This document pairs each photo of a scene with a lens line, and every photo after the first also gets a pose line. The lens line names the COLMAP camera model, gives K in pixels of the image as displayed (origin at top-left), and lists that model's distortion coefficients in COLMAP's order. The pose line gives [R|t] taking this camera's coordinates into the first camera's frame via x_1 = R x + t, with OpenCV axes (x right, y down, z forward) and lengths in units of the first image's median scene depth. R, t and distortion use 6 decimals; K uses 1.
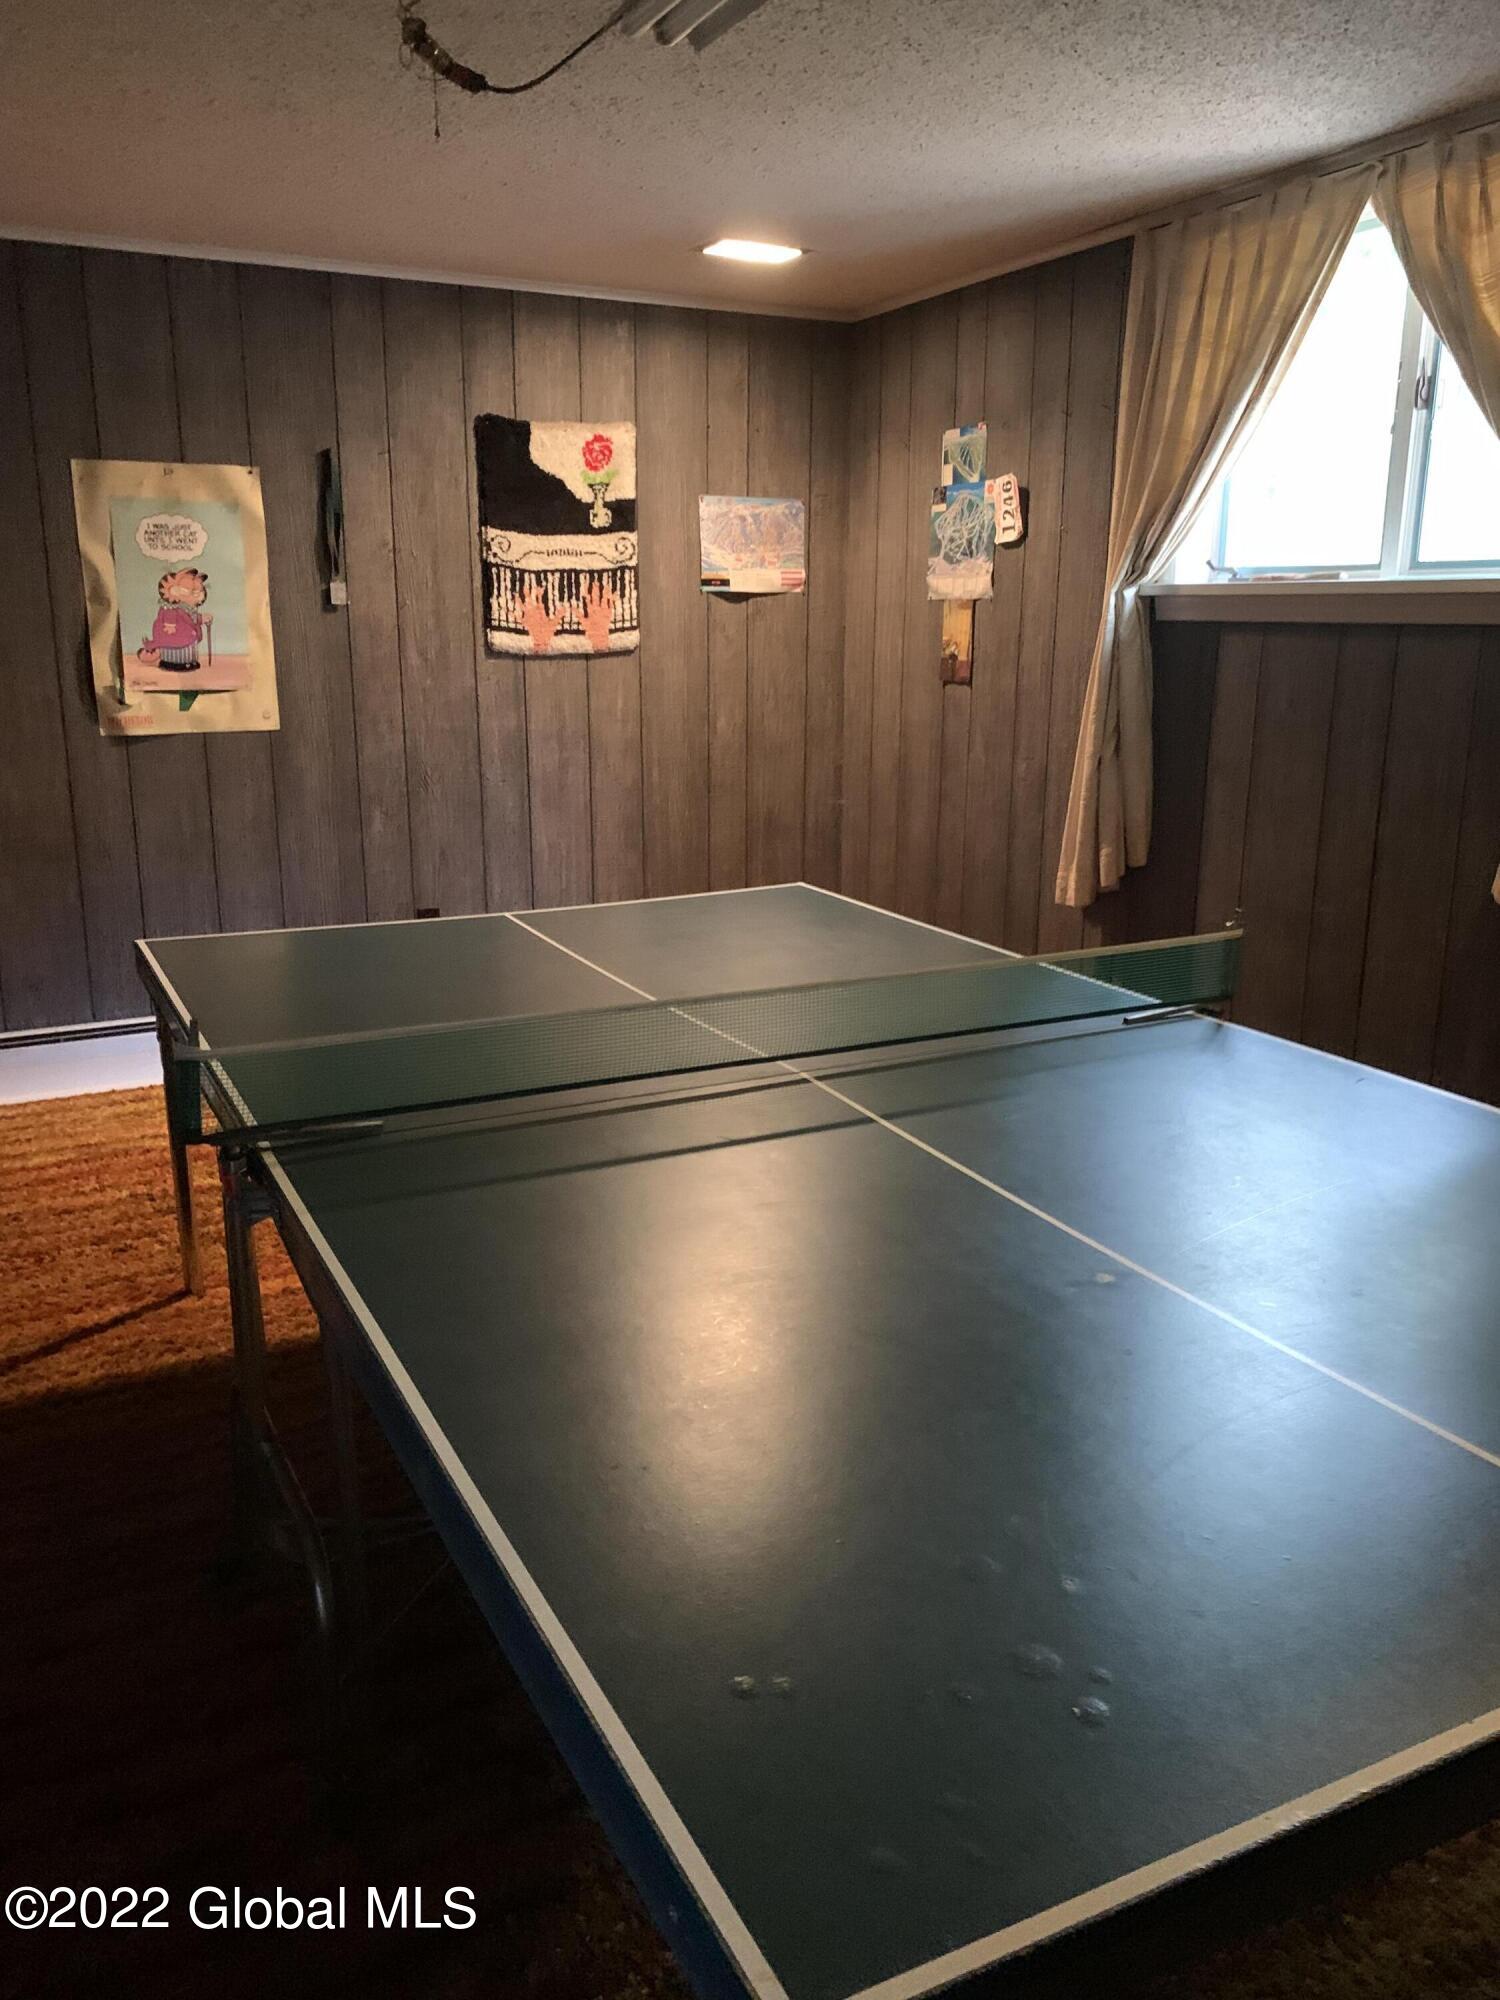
lens RADIAL K [[1560.5, 0, 807.0], [0, 1560.5, 1000.2], [0, 0, 1]] dist [0.060674, -0.007936]
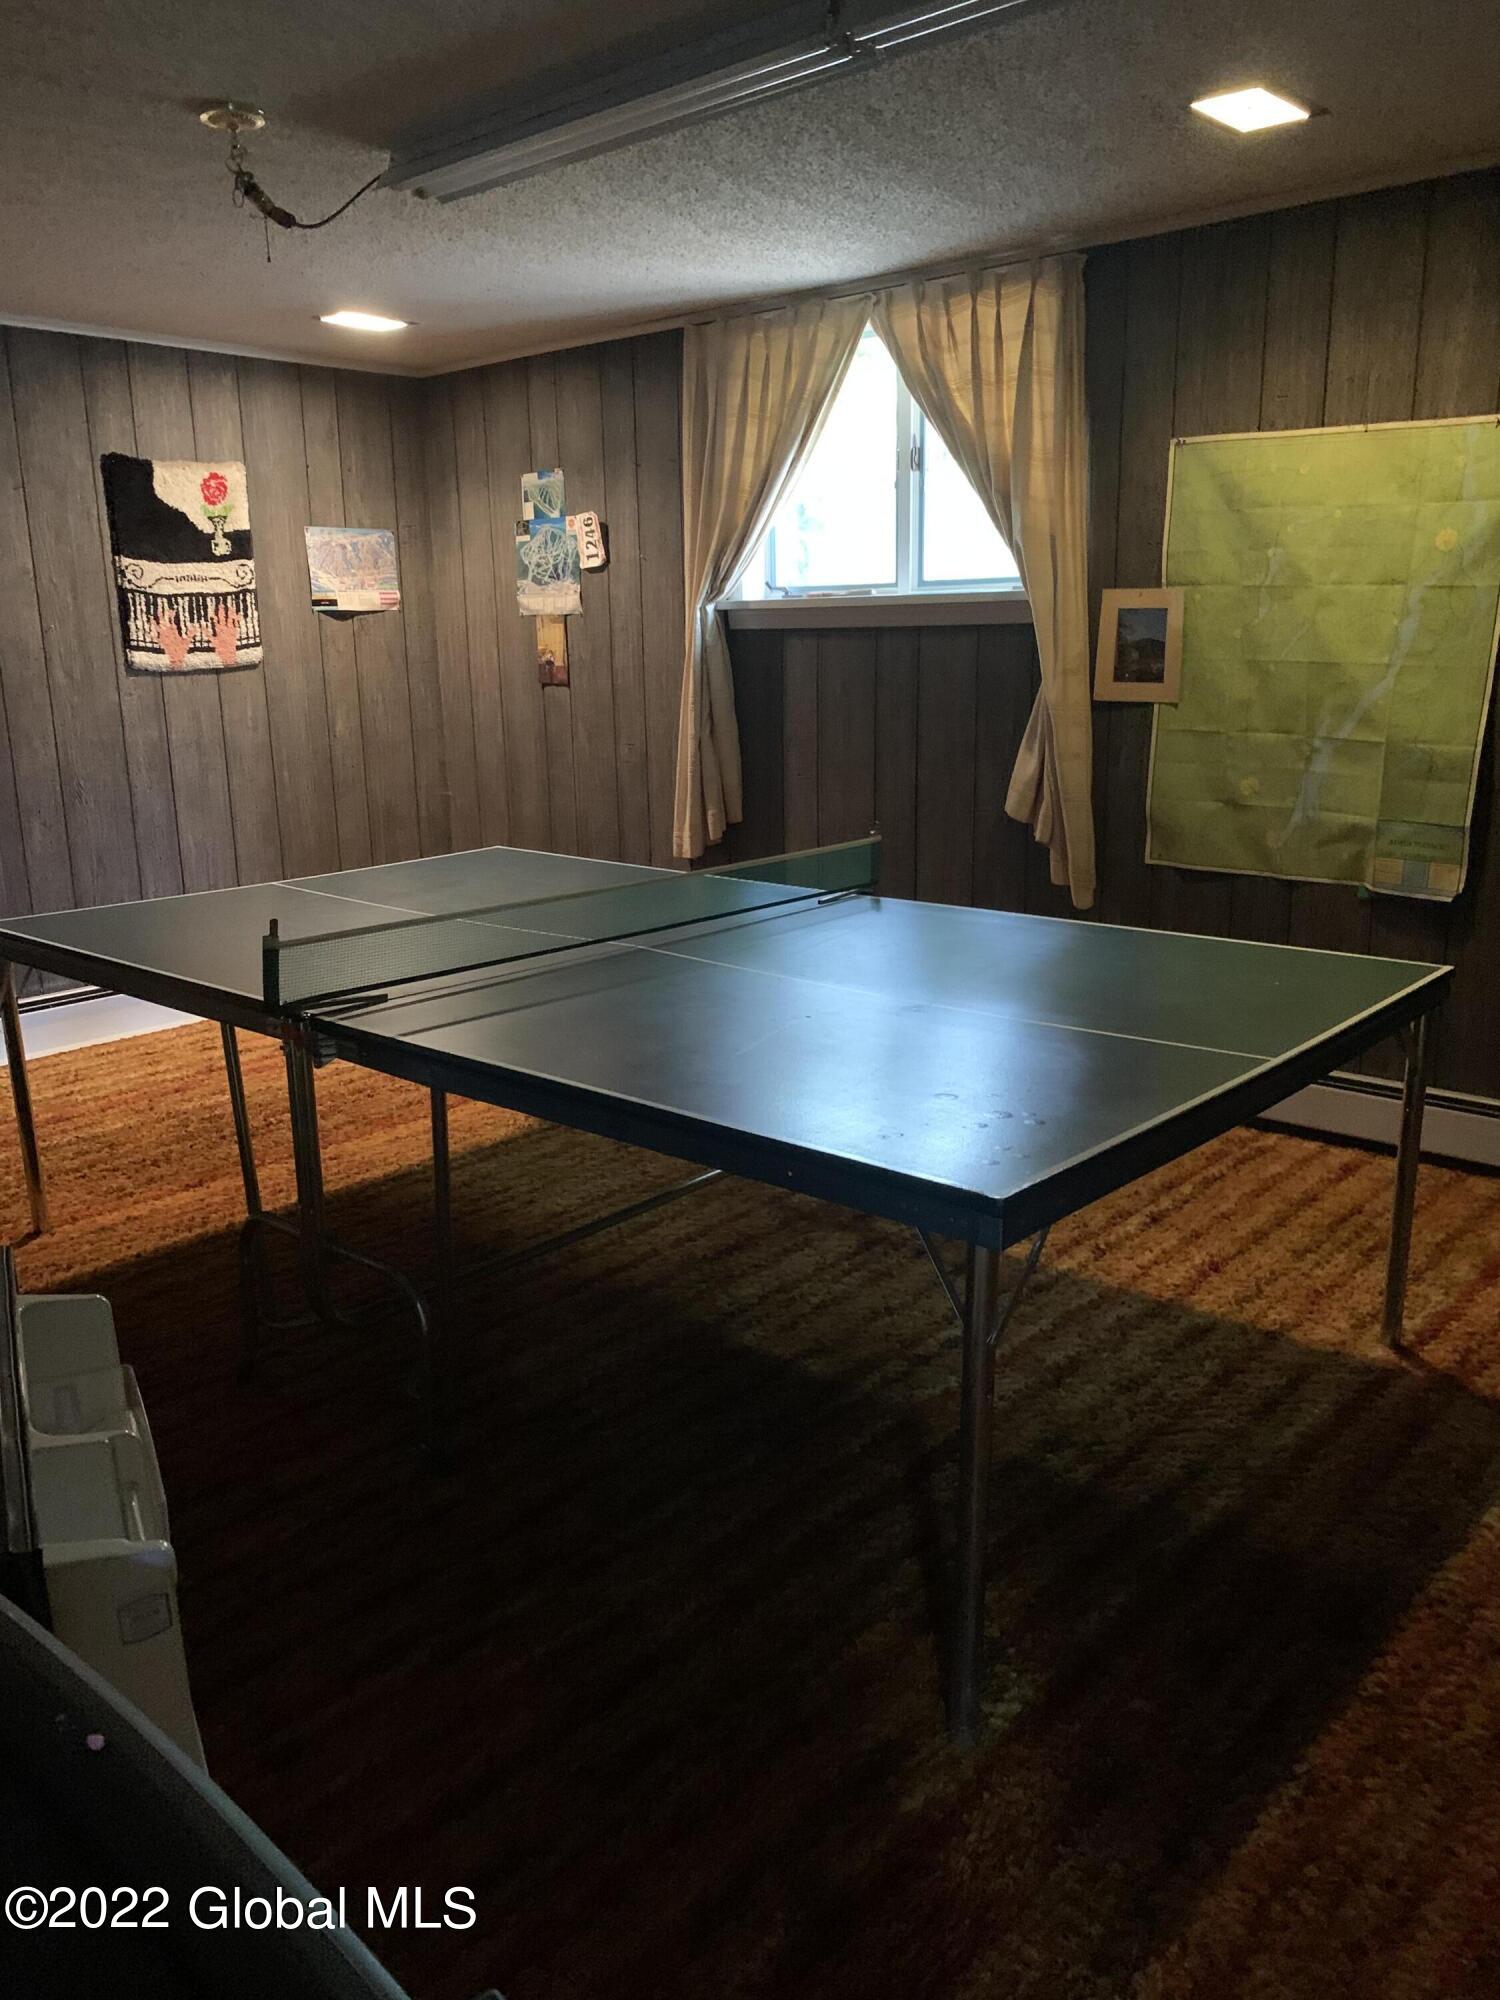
lens RADIAL K [[1547.7, 0, 747.8], [0, 1547.7, 1031.8], [0, 0, 1]] dist [0.101092, -0.171998]
pose [[0.944627, -0.103387, 0.311433, -0.163004], [0.100488, 0.994614, 0.025386, 0.045990], [-0.312380, 0.007315, 0.949929, -0.176953]]
